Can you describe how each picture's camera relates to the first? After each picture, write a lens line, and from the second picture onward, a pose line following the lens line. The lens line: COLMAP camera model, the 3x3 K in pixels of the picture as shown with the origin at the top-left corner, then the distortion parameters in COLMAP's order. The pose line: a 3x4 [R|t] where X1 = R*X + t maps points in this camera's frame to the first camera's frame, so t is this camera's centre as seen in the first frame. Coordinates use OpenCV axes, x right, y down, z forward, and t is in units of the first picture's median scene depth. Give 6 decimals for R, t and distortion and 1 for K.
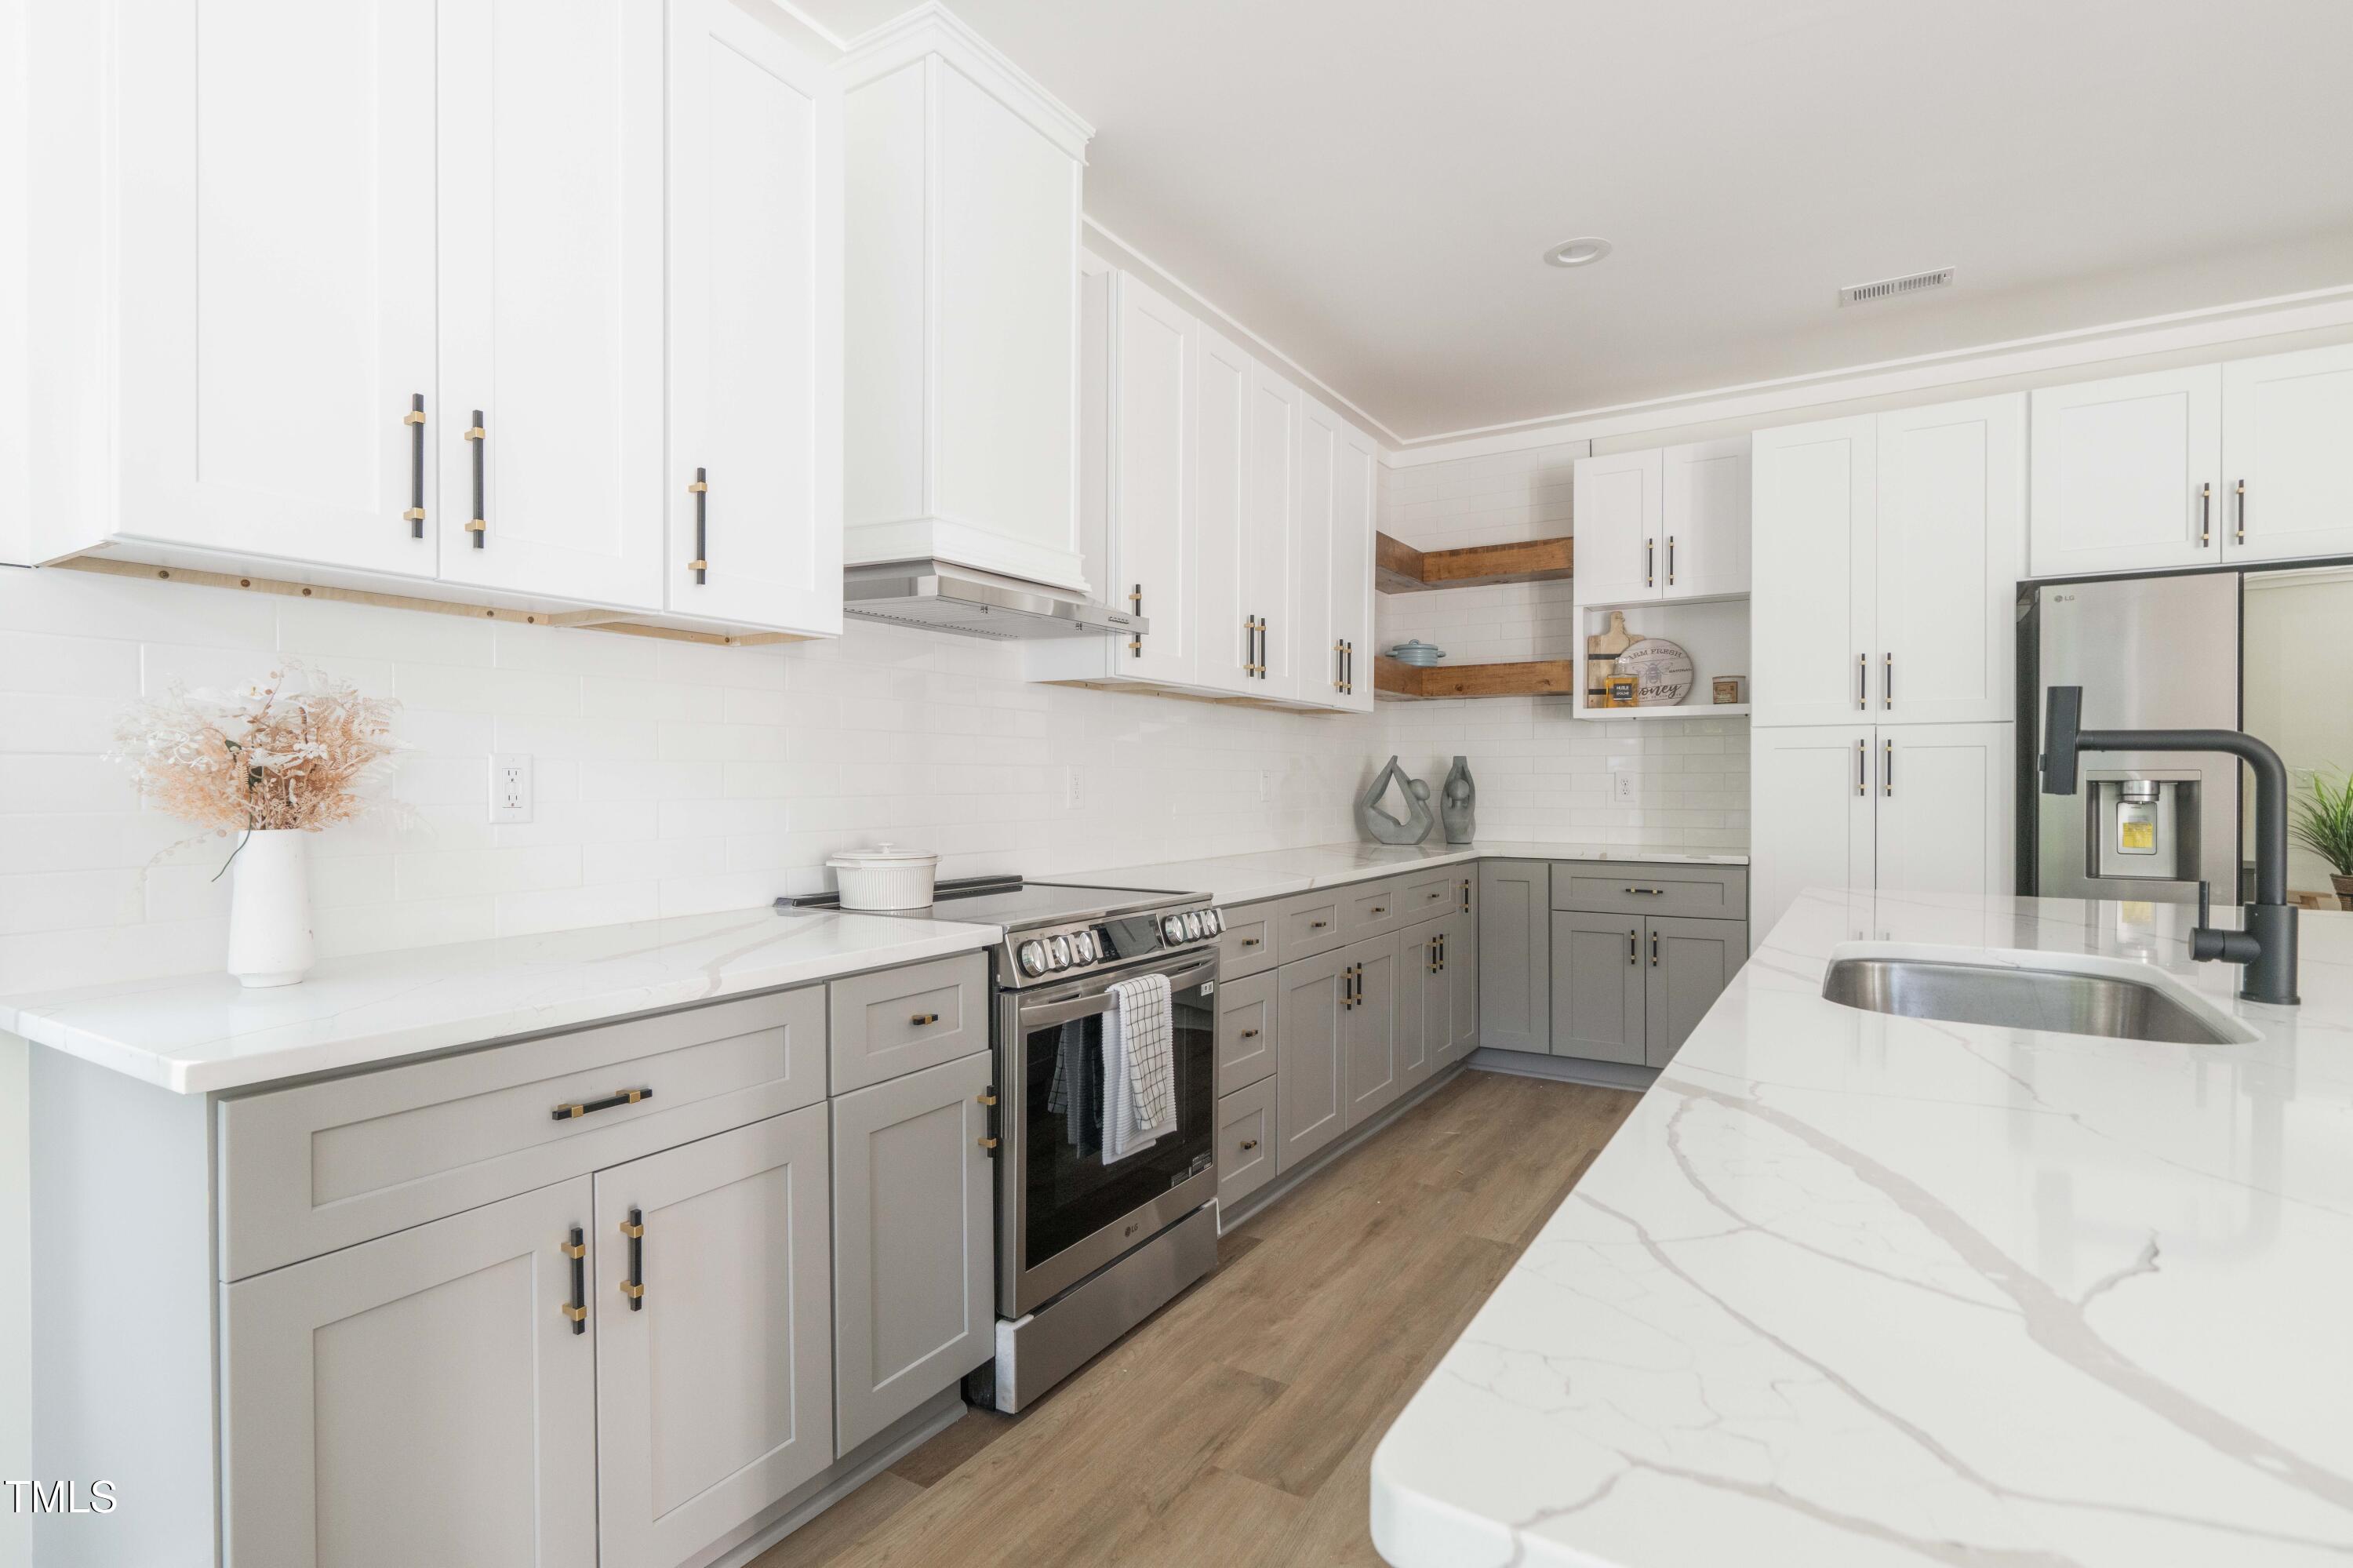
lens RADIAL K [[1148.0, 0, 1176.5], [0, 1148.0, 784.0], [0, 0, 1]] dist [0.004473, 0.000593]
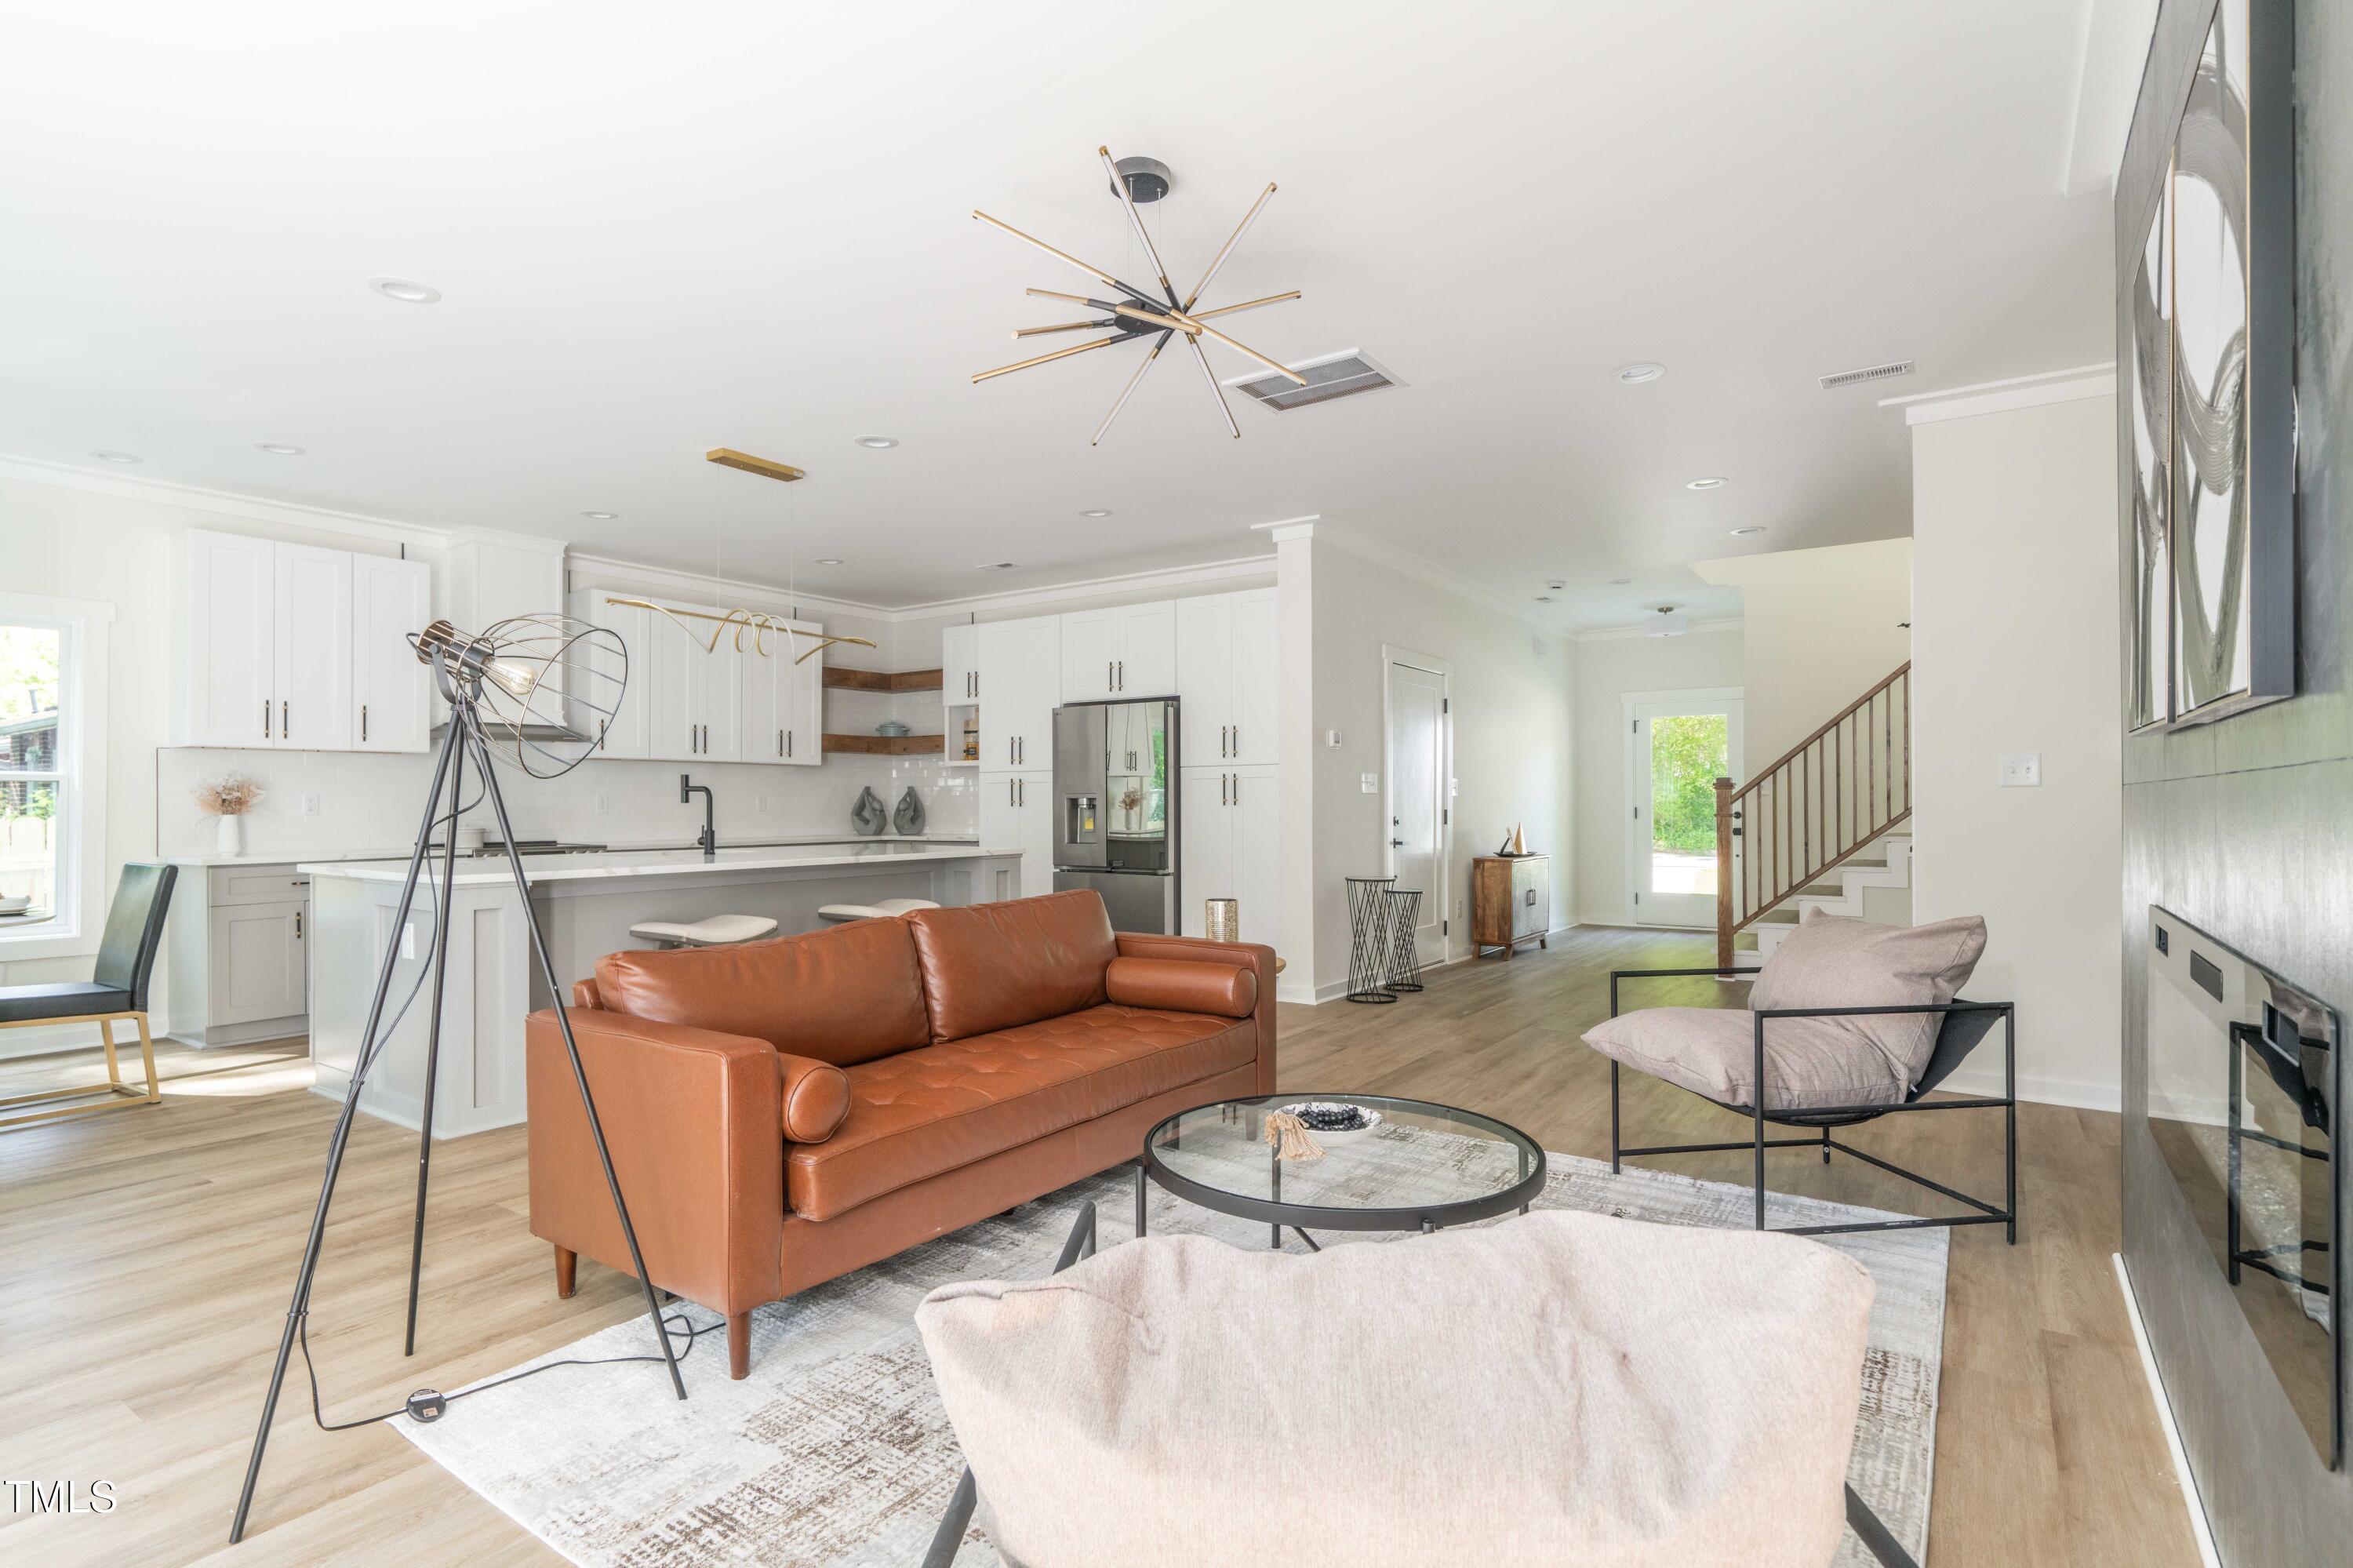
lens RADIAL K [[1172.4, 0, 1168.7], [0, 1172.4, 788.3], [0, 0, 1]] dist [0.004687, 0.001535]
pose [[0.998502, -0.005792, -0.054401, 1.124095], [0.005010, 0.999882, -0.014498, 0.010439], [0.054479, 0.014204, 0.998414, -1.207211]]
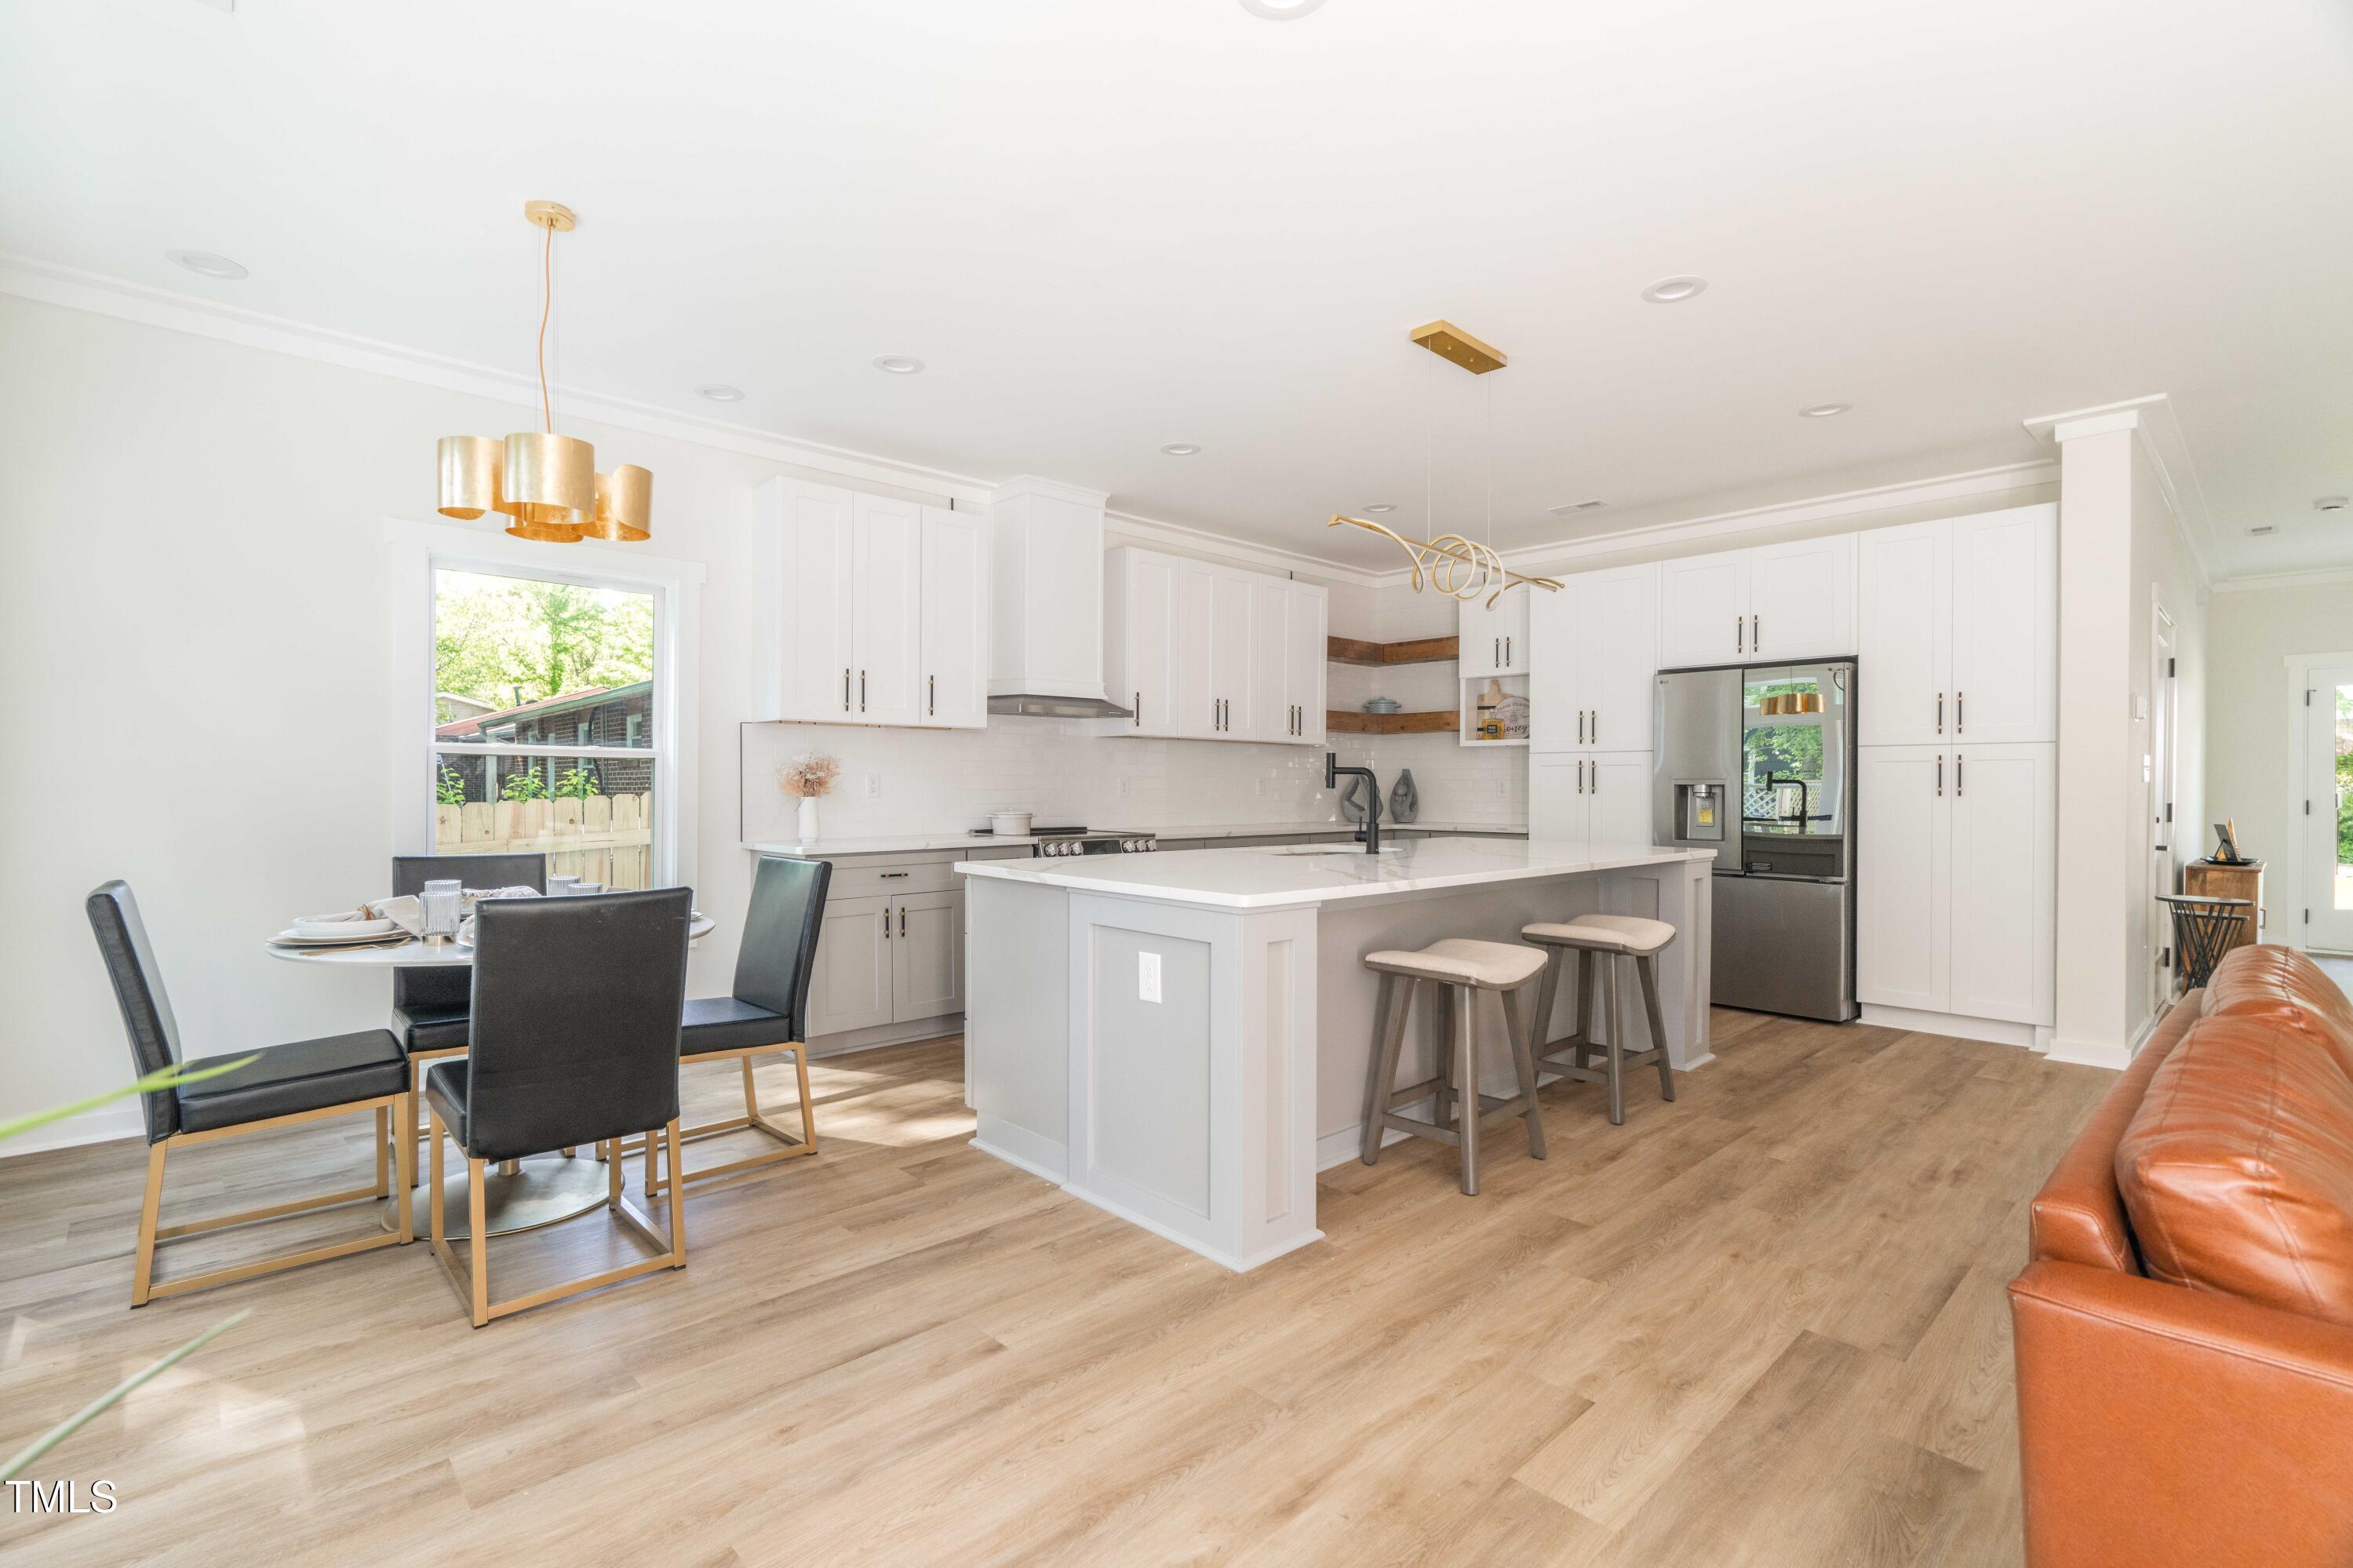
lens RADIAL K [[1077.2, 0, 1176.5], [0, 1077.2, 784.0], [0, 0, 1]] dist [-0.001969, -0.000044]
pose [[0.966145, 0.002674, -0.257986, 0.488088], [-0.003654, 0.999988, -0.003319, 0.003190], [0.257974, 0.004149, 0.966143, -0.808192]]
